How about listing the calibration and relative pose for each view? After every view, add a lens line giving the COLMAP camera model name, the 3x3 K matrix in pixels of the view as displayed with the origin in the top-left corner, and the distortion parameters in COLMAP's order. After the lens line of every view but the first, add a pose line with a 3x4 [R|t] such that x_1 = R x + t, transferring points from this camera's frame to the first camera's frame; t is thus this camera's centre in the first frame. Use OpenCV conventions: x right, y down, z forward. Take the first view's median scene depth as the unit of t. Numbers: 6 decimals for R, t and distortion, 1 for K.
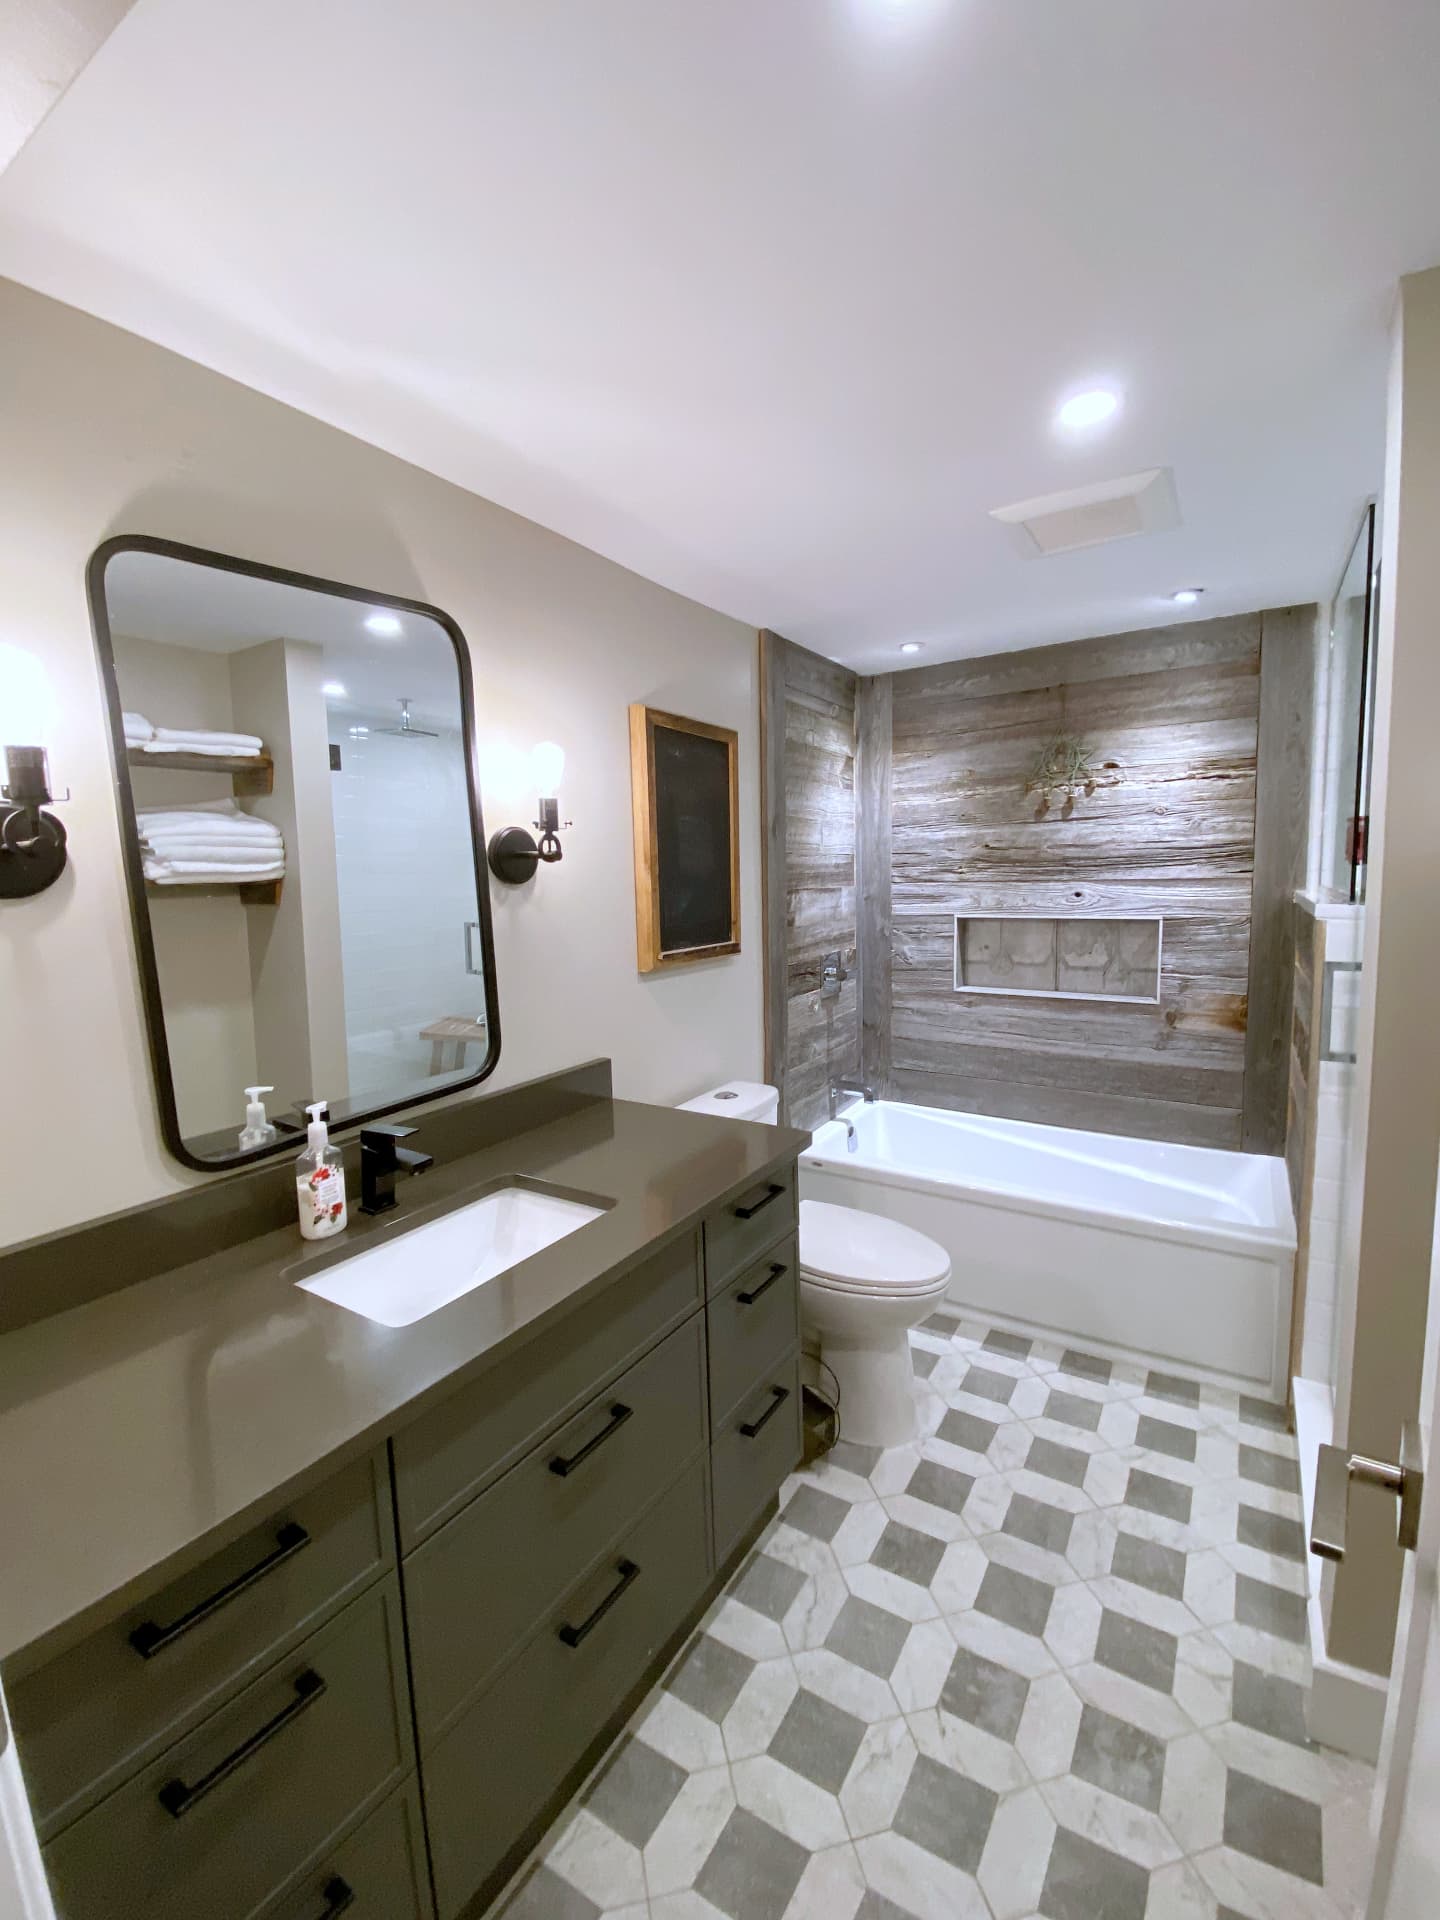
lens RADIAL K [[787.9, 0, 720.0], [0, 787.9, 960.0], [0, 0, 1]] dist [0.022330, -0.021053]
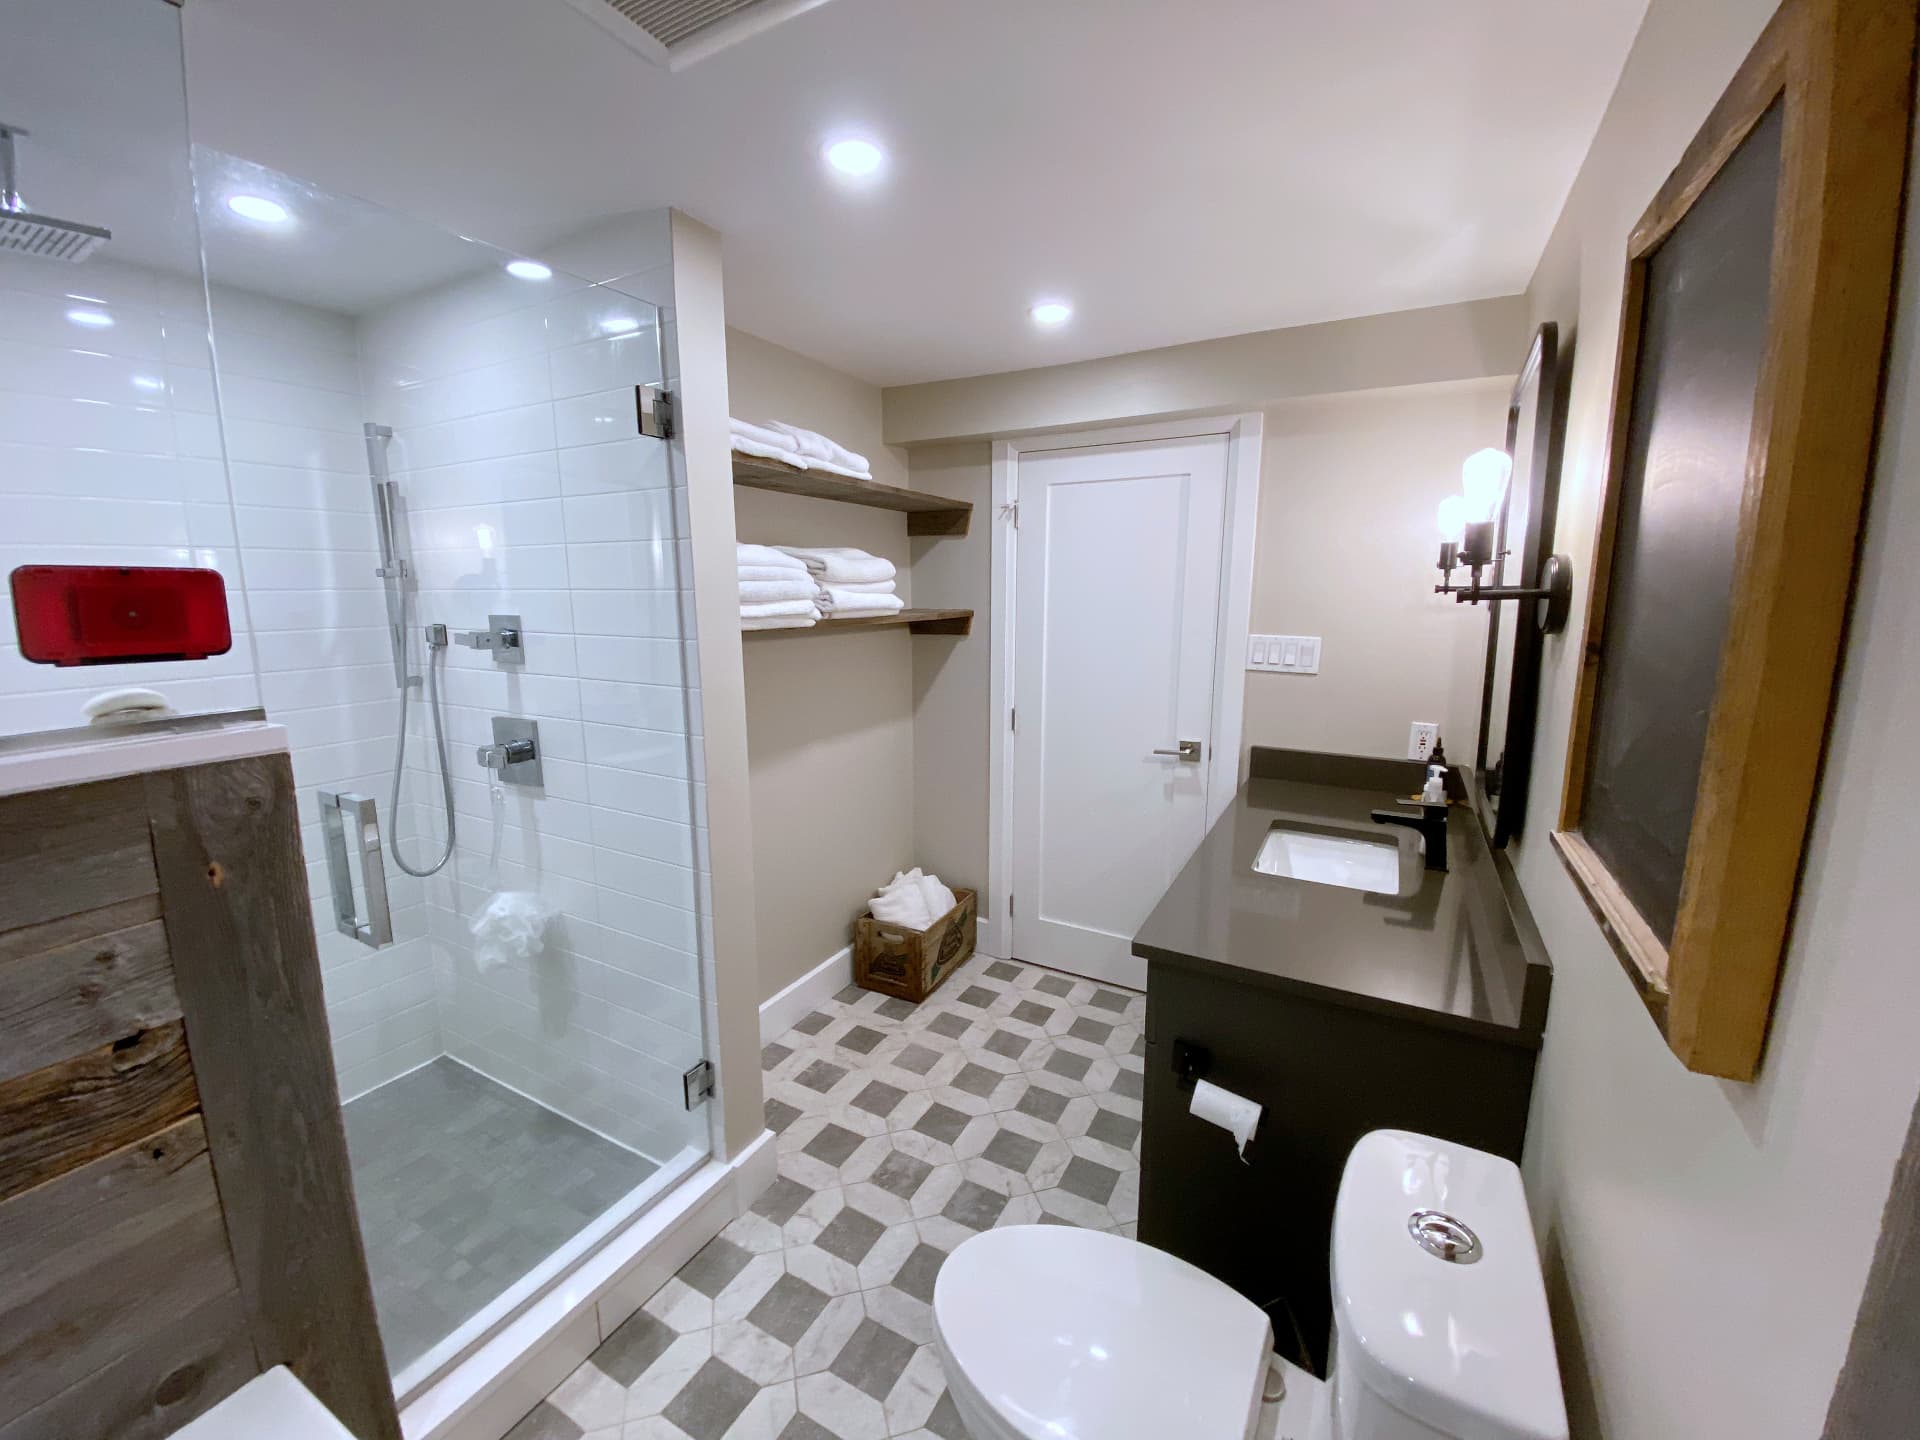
lens RADIAL K [[782.0, 0, 952.4], [0, 782.0, 724.4], [0, 0, 1]] dist [0.022241, -0.021114]
pose [[-0.997177, 0.041306, -0.062699, 0.207556], [0.021835, 0.958515, 0.284206, -0.141485], [0.071838, 0.282034, -0.956711, 1.012952]]
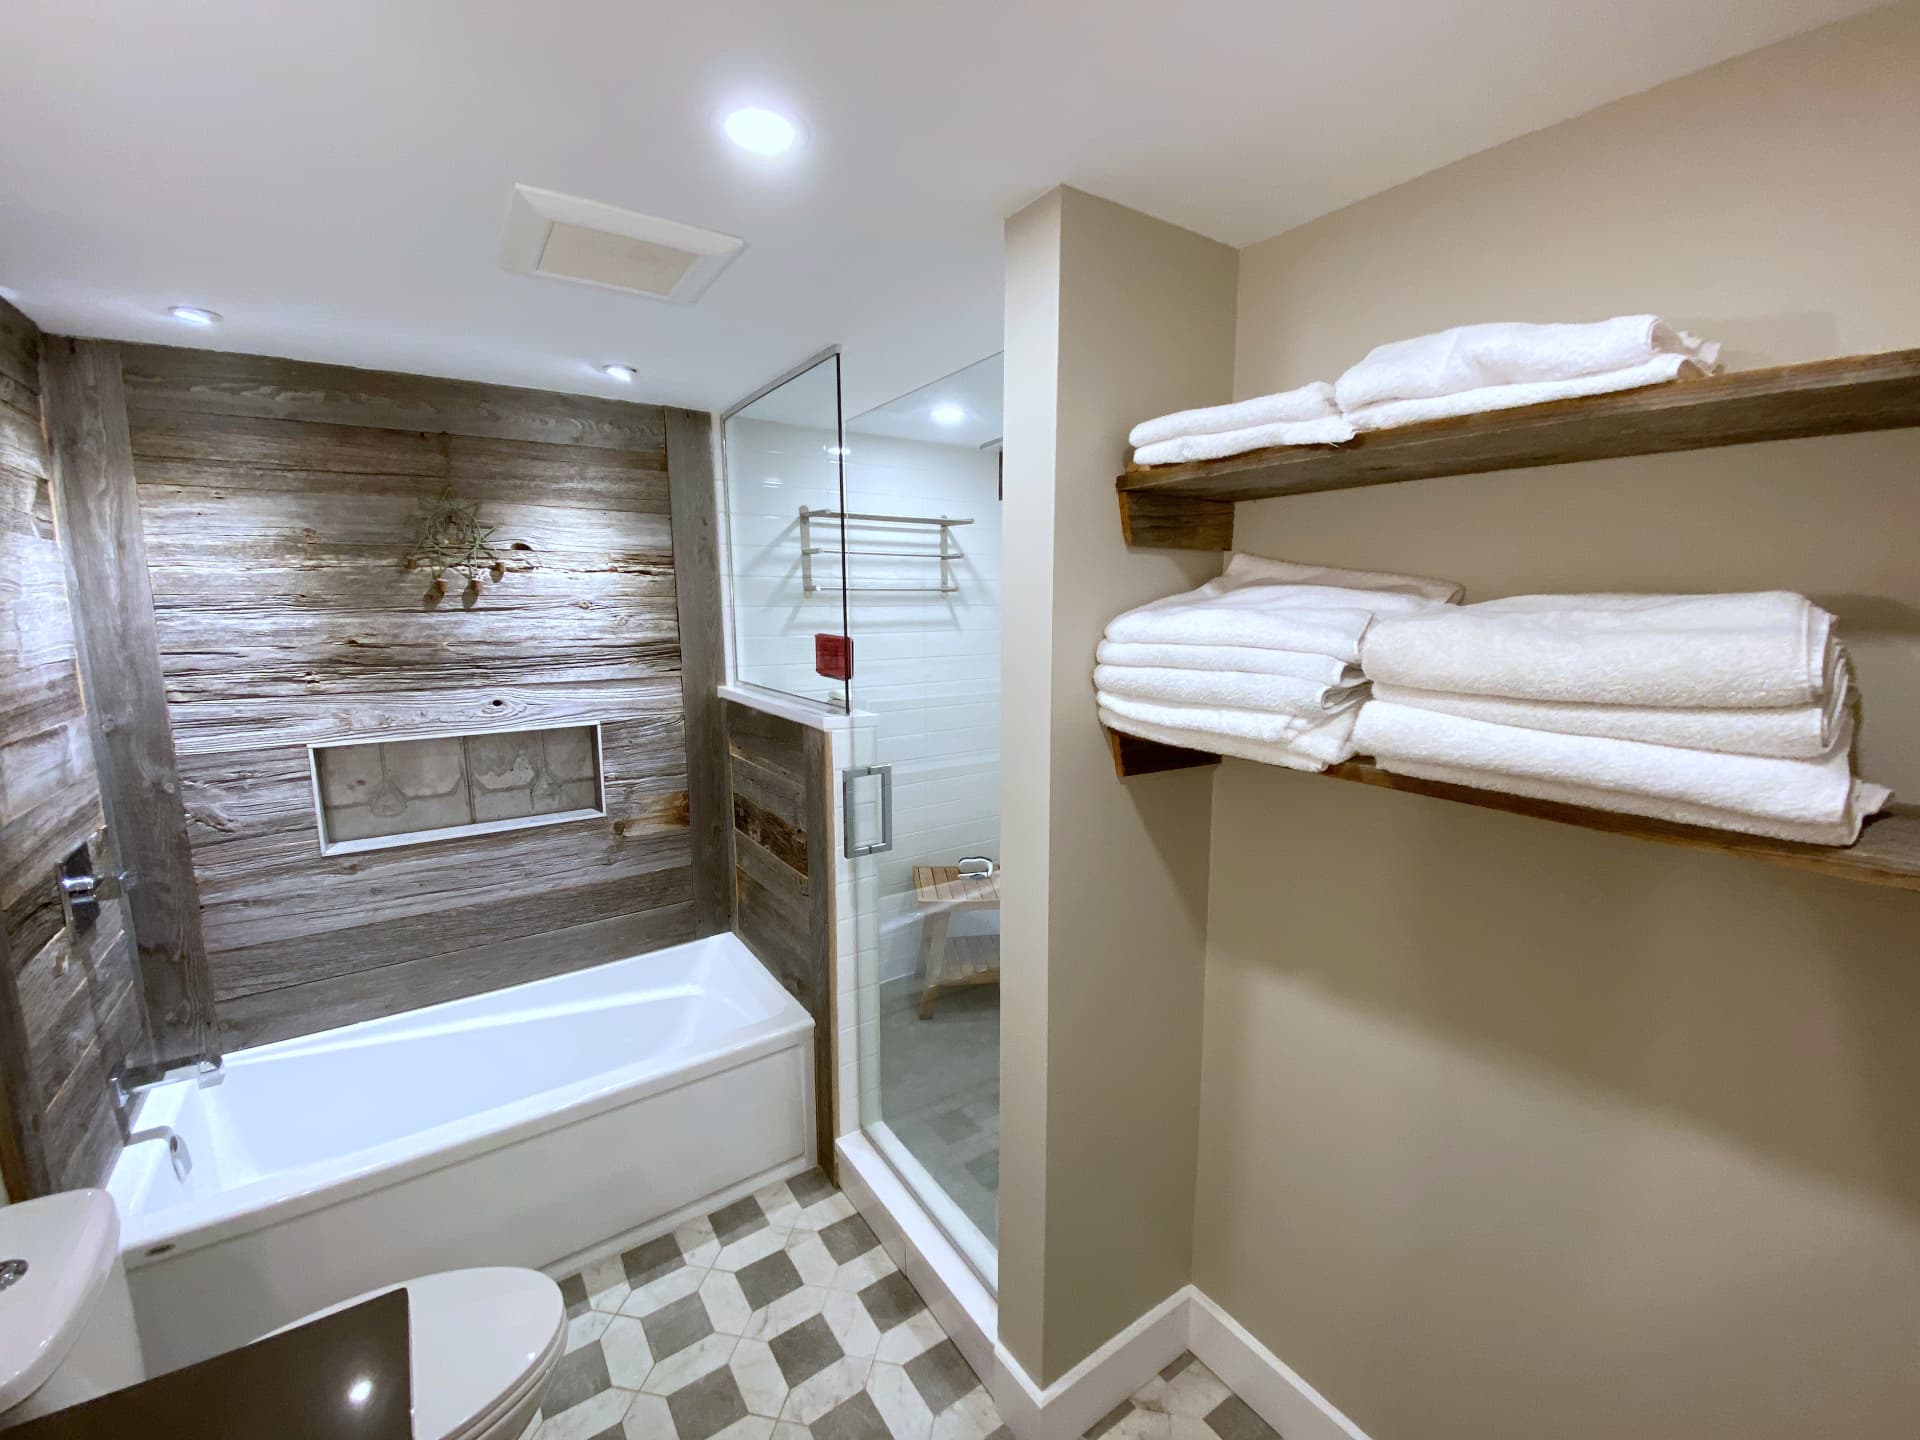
lens RADIAL K [[782.0, 0, 952.4], [0, 782.0, 724.4], [0, 0, 1]] dist [0.022241, -0.021114]
pose [[0.394771, -0.119468, 0.910979, -0.097496], [0.094863, 0.991511, 0.088921, -0.090203], [-0.913869, 0.051315, 0.402753, 0.261752]]
